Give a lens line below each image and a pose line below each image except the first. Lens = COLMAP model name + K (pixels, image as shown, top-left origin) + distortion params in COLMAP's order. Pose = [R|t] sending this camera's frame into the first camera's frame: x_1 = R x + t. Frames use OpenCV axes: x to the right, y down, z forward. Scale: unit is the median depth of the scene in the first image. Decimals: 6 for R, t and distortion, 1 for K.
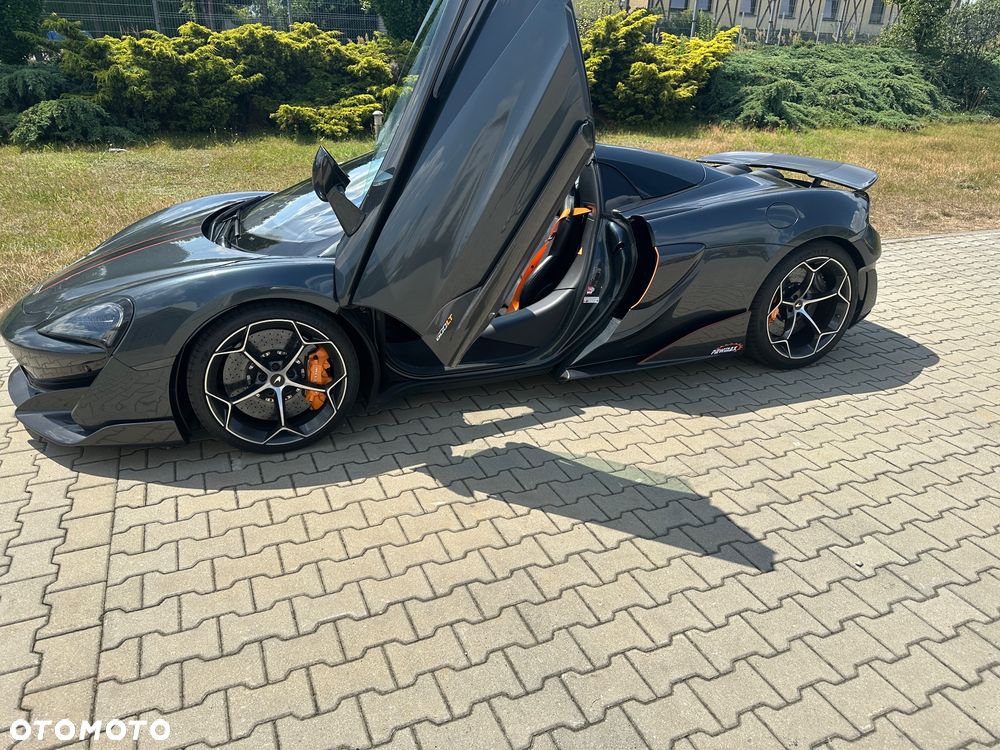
lens RADIAL K [[711.2, 0, 499.9], [0, 711.2, 346.9], [0, 0, 1]] dist [0.099870, -0.175670]
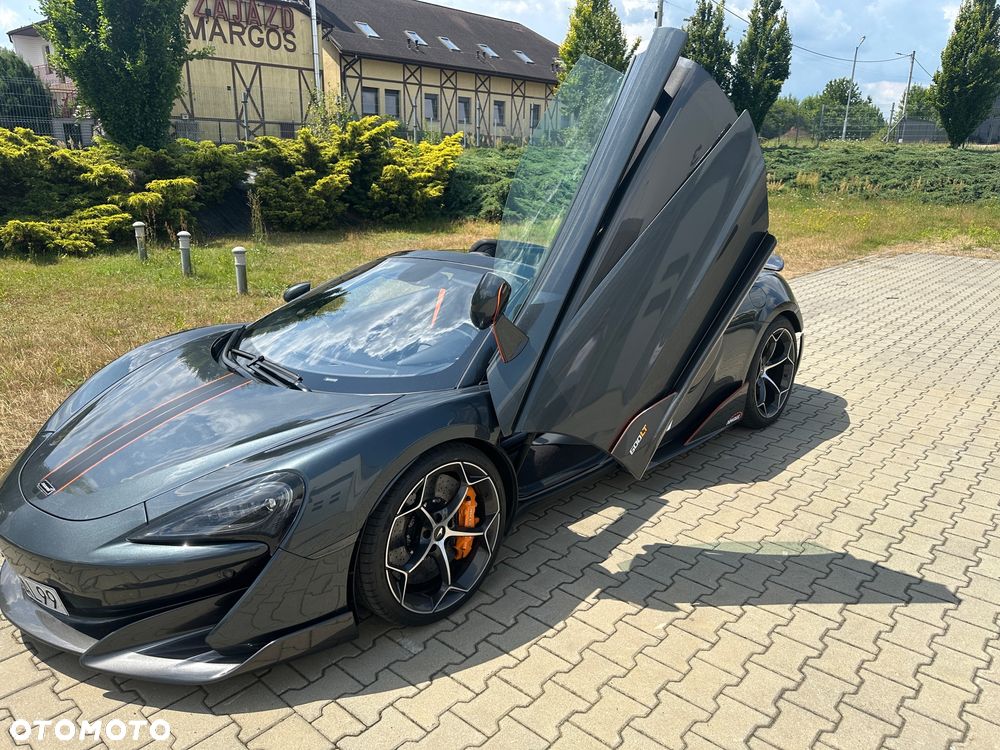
lens RADIAL K [[705.0, 0, 498.0], [0, 705.0, 371.2], [0, 0, 1]] dist [0.047866, -0.070499]
pose [[0.910278, -0.131451, 0.392574, -0.447528], [0.166509, 0.984422, -0.056464, -0.069330], [-0.379036, 0.116765, 0.917986, 0.136734]]
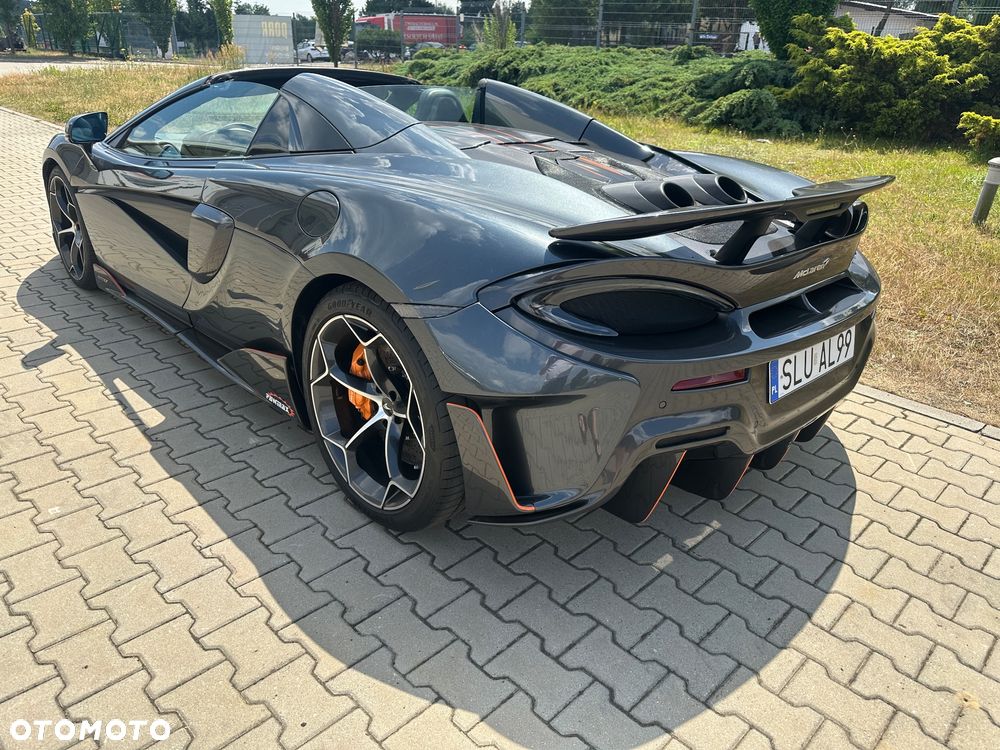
lens RADIAL K [[710.0, 0, 498.7], [0, 710.0, 377.2], [0, 0, 1]] dist [0.008223, -0.012188]
pose [[0.365965, 0.380879, -0.849117, 0.944996], [-0.370877, 0.896517, 0.242295, -0.250026], [0.853534, 0.226246, 0.469354, 0.898773]]
